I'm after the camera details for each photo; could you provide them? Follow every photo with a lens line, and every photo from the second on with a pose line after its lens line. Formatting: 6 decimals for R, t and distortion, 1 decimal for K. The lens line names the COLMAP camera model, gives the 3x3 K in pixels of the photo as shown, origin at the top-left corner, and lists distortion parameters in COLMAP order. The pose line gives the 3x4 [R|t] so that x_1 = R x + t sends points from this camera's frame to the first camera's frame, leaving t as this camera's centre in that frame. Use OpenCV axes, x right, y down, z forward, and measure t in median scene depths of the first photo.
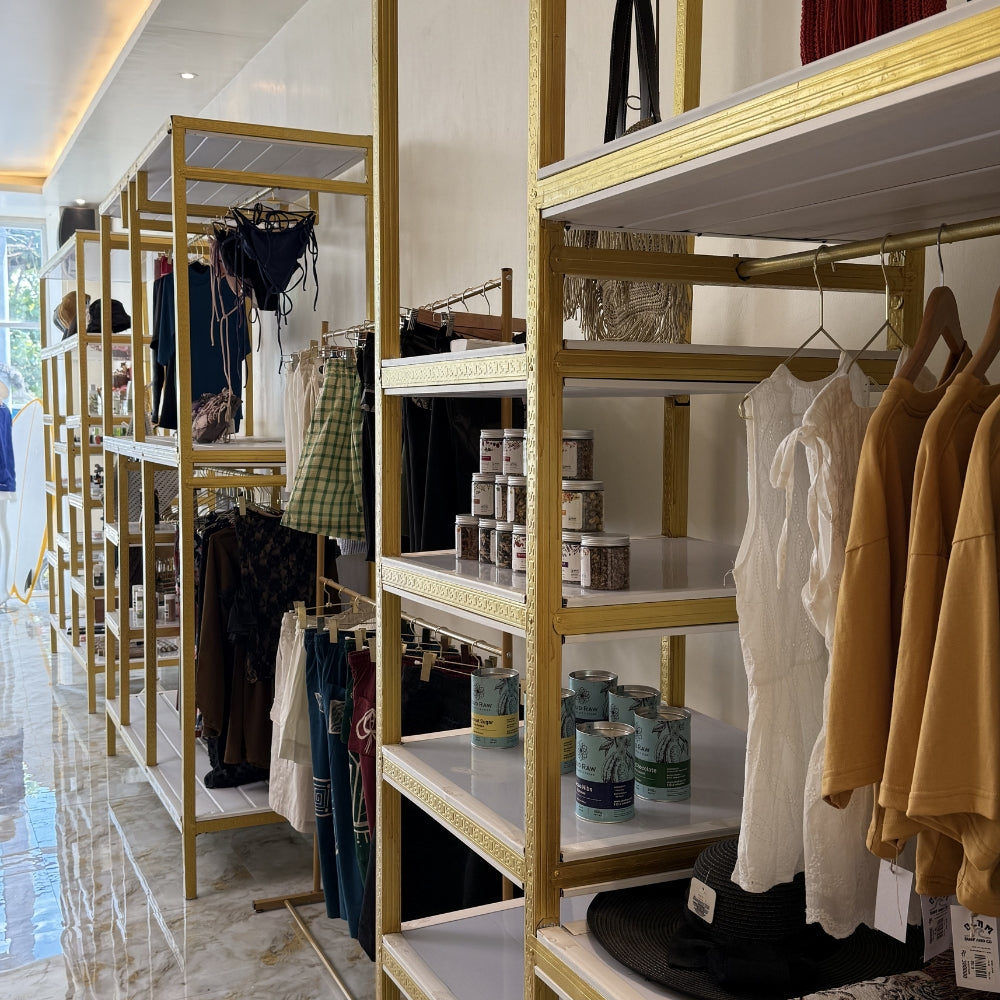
lens RADIAL K [[1258.4, 0, 500.9], [0, 1258.4, 500.4], [0, 0, 1]] dist [0.074571, 0.000000]
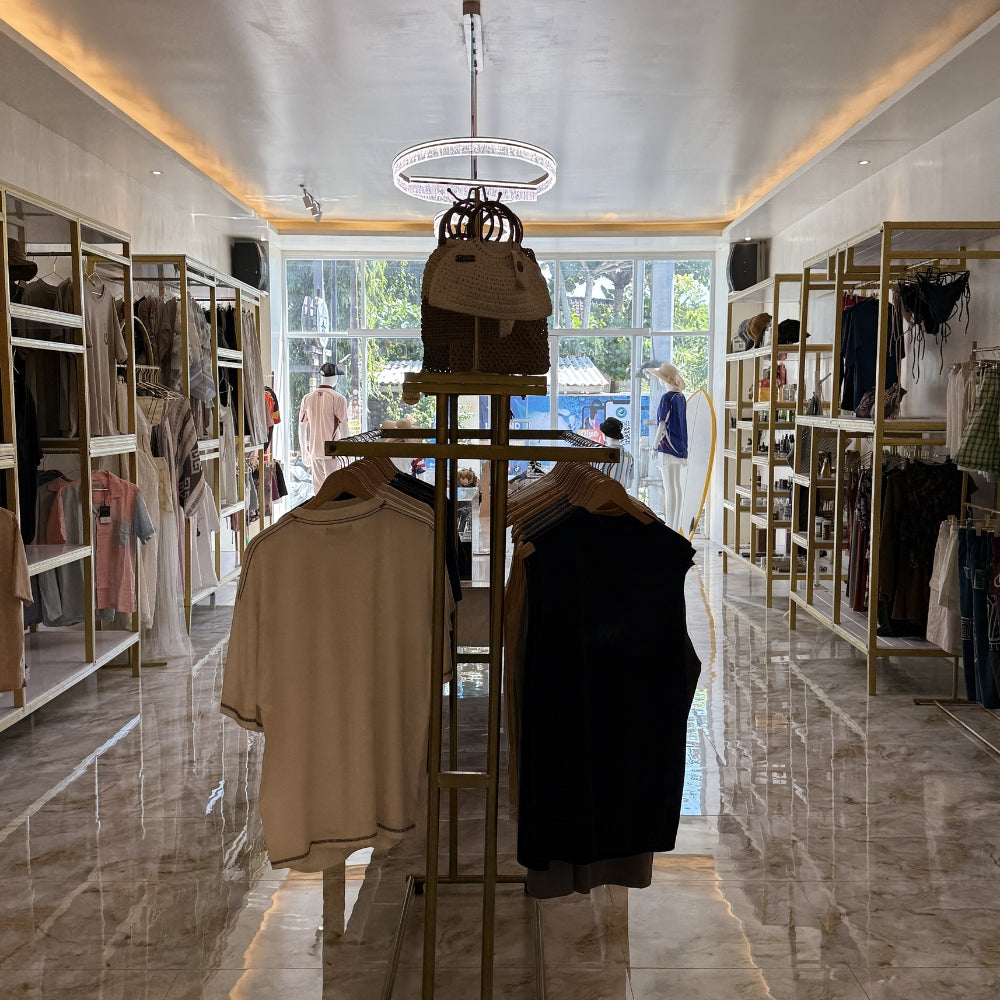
lens RADIAL K [[1258.4, 0, 502.6], [0, 1258.4, 501.1], [0, 0, 1]] dist [0.074571, 0.000000]
pose [[0.906135, 0.038985, -0.421188, 0.004787], [-0.034301, 0.999237, 0.018693, 0.051444], [0.421596, -0.002491, 0.906781, -0.736322]]
